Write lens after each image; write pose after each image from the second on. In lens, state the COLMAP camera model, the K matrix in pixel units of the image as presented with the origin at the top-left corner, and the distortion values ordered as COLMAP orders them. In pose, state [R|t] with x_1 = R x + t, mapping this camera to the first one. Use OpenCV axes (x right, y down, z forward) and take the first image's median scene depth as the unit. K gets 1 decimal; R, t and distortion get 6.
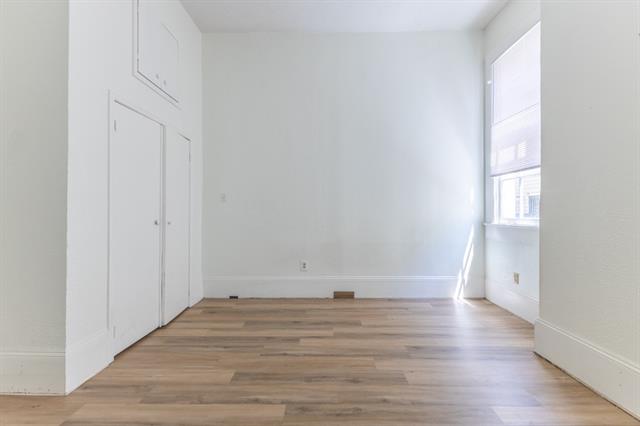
lens RADIAL K [[274.9, 0, 322.6], [0, 274.9, 213.3], [0, 0, 1]] dist [0.004685, -0.000206]
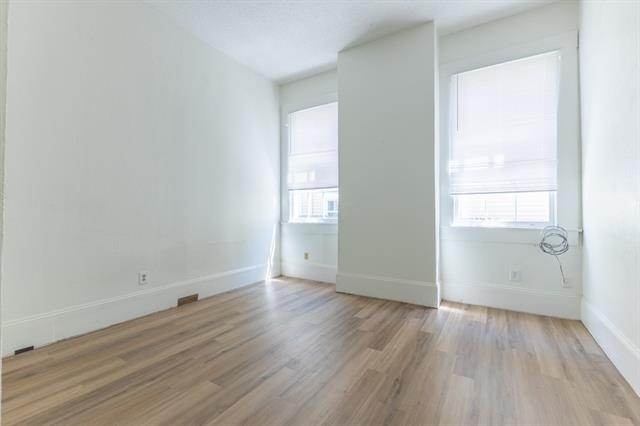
lens RADIAL K [[274.9, 0, 321.4], [0, 274.9, 212.0], [0, 0, 1]] dist [0.004685, -0.000206]
pose [[0.523786, 0.004679, 0.851837, -0.638702], [0.006056, 0.999939, -0.009217, -0.002460], [-0.851829, 0.009987, 0.523725, 0.106525]]
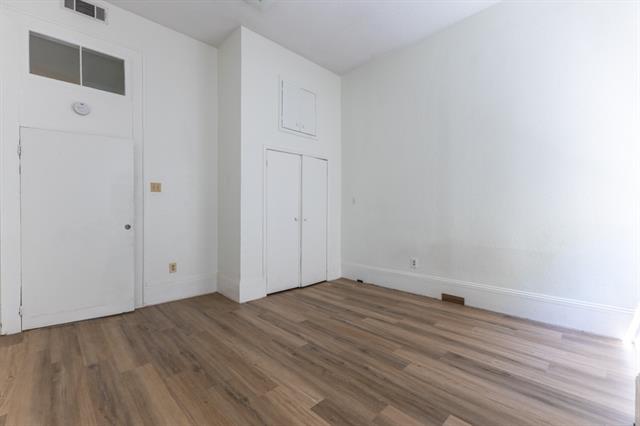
lens RADIAL K [[274.9, 0, 320.0], [0, 274.9, 214.1], [0, 0, 1]] dist [0.004685, -0.000206]
pose [[0.703426, 0.003119, -0.710762, 0.540805], [-0.000946, 0.999994, 0.003452, -0.000403], [0.710768, -0.001755, 0.703424, 0.003635]]
